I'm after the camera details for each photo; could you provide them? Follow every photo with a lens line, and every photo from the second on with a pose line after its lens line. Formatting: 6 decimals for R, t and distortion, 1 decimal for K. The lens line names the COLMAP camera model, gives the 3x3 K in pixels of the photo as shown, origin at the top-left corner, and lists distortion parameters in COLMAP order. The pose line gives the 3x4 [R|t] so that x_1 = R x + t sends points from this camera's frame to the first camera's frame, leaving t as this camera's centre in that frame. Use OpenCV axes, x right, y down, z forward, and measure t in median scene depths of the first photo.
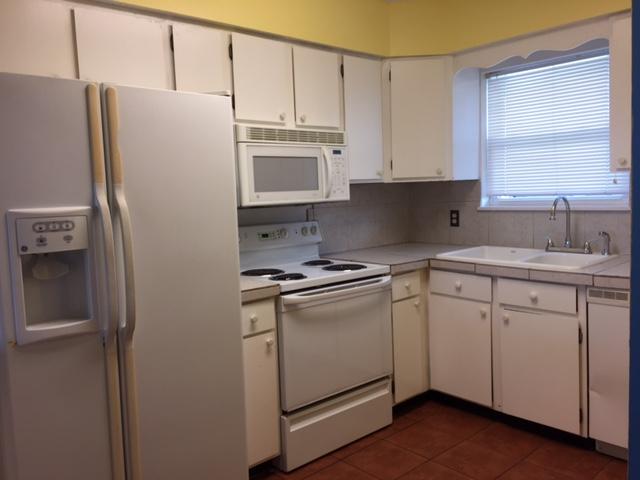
lens RADIAL K [[545.9, 0, 320.1], [0, 545.9, 238.7], [0, 0, 1]] dist [-0.001497, 0.001897]
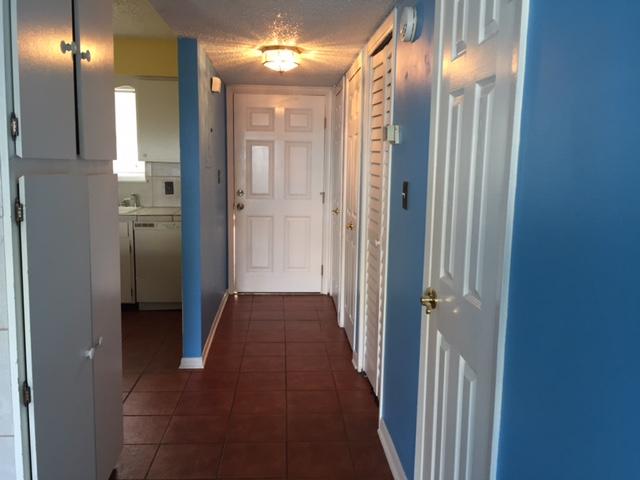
lens RADIAL K [[545.9, 0, 319.8], [0, 545.9, 238.7], [0, 0, 1]] dist [-0.001497, 0.001897]
pose [[0.610566, -0.051637, 0.790280, -0.549956], [0.023838, 0.998618, 0.046833, 0.066039], [-0.791607, -0.009756, 0.610953, -0.600030]]
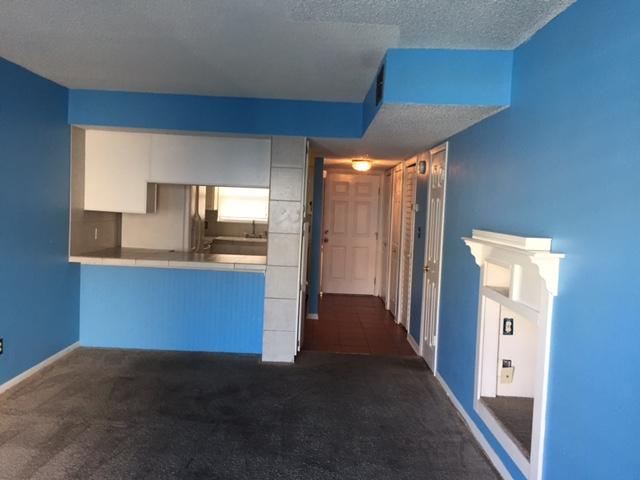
lens RADIAL K [[545.9, 0, 320.5], [0, 545.9, 240.1], [0, 0, 1]] dist [-0.001497, 0.001897]
pose [[0.660889, 0.025584, 0.750048, -2.118971], [-0.002139, 0.999479, -0.032208, 0.172527], [-0.750481, 0.019681, 0.660599, -1.606886]]
